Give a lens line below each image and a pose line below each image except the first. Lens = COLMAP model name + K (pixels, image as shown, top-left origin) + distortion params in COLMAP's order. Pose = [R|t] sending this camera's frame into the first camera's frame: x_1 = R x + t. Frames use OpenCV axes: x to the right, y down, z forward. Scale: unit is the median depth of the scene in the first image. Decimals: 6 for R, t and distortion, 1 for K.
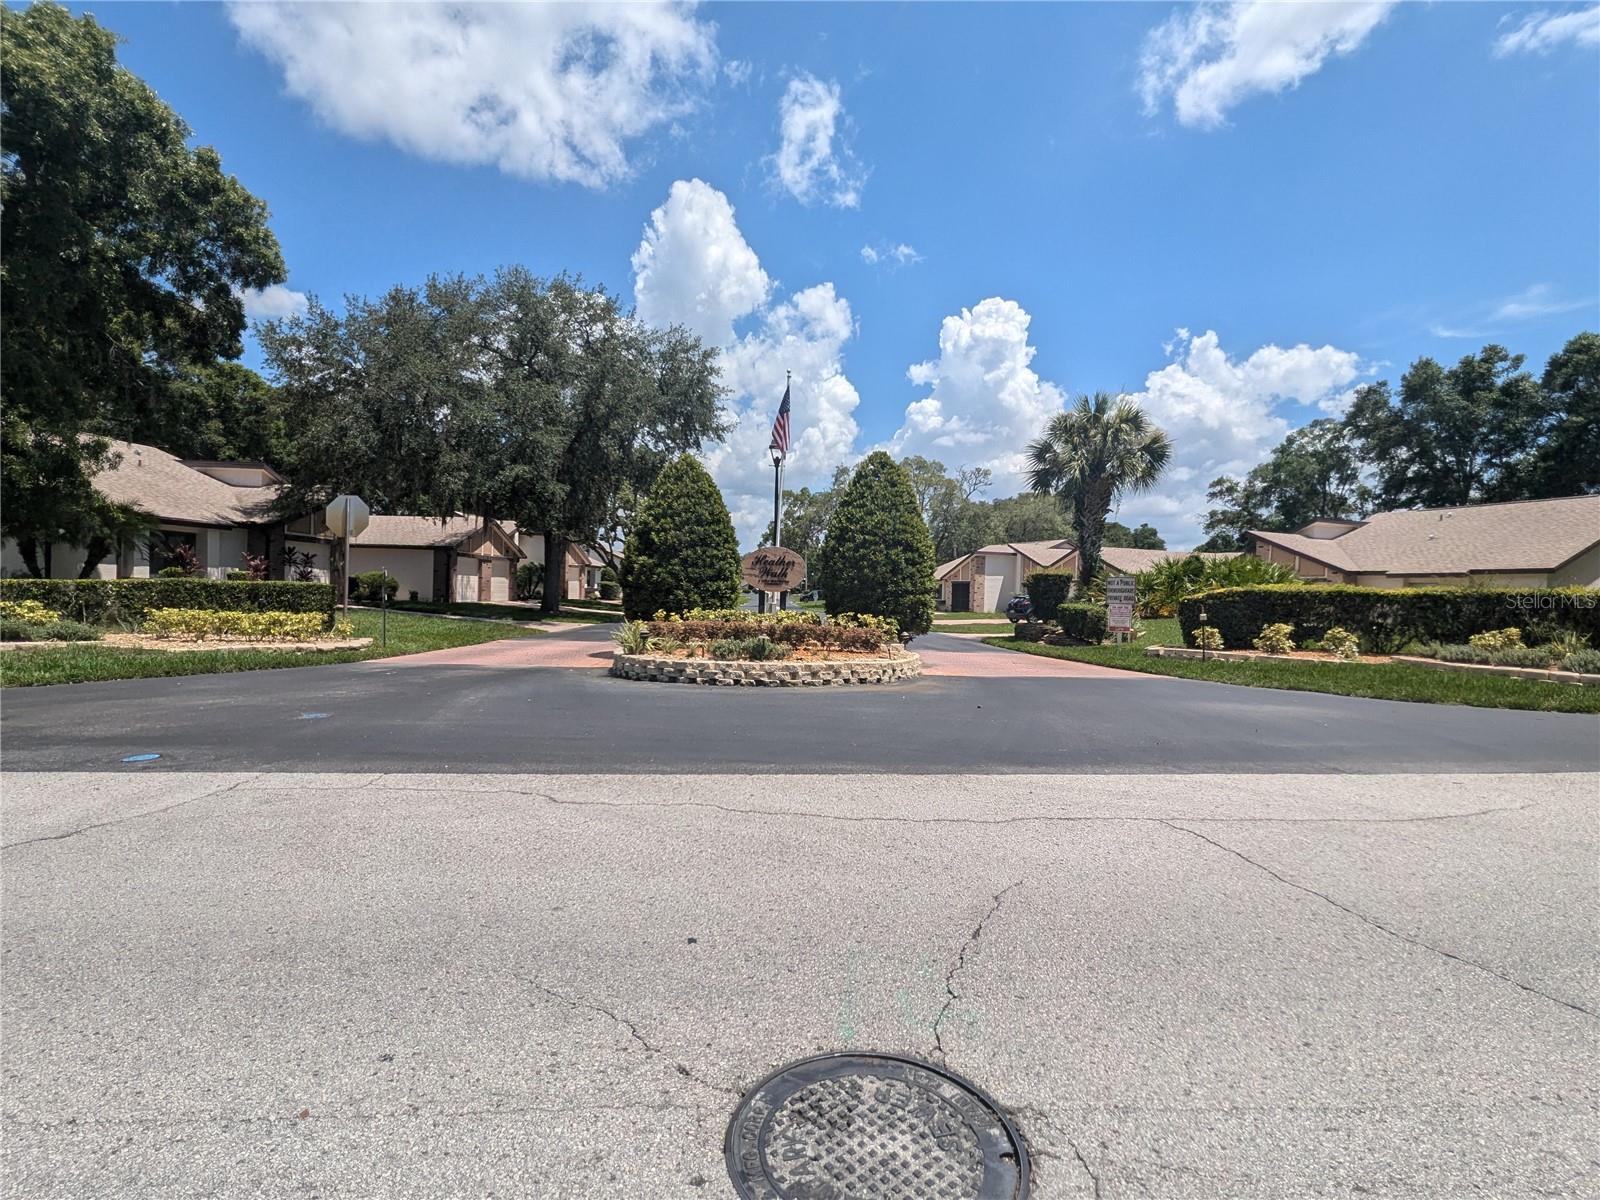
lens RADIAL K [[745.8, 0, 801.8], [0, 745.8, 620.8], [0, 0, 1]] dist [0.026804, -0.020905]
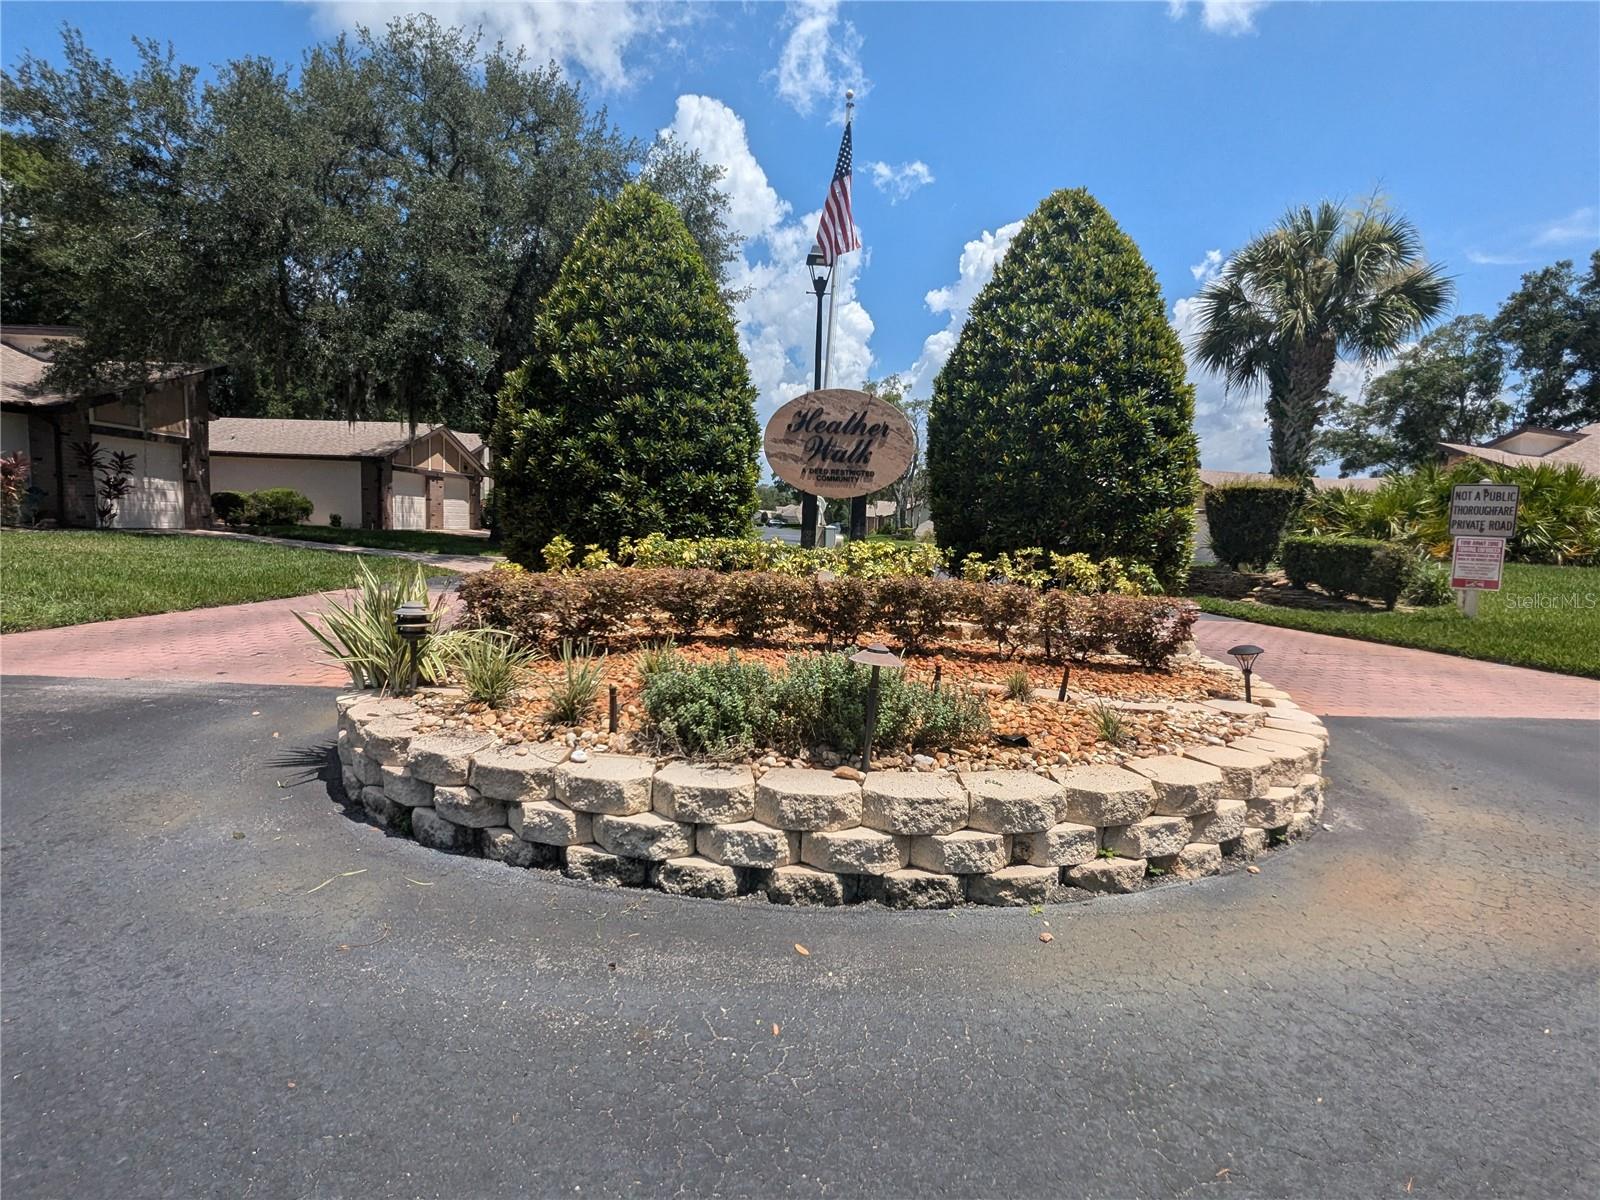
lens RADIAL K [[745.8, 0, 801.8], [0, 745.8, 620.8], [0, 0, 1]] dist [0.026804, -0.020905]
pose [[0.999808, 0.011212, -0.016089, -0.049507], [-0.009776, 0.996183, 0.086737, -0.005538], [0.017000, -0.086563, 0.996101, 0.557694]]
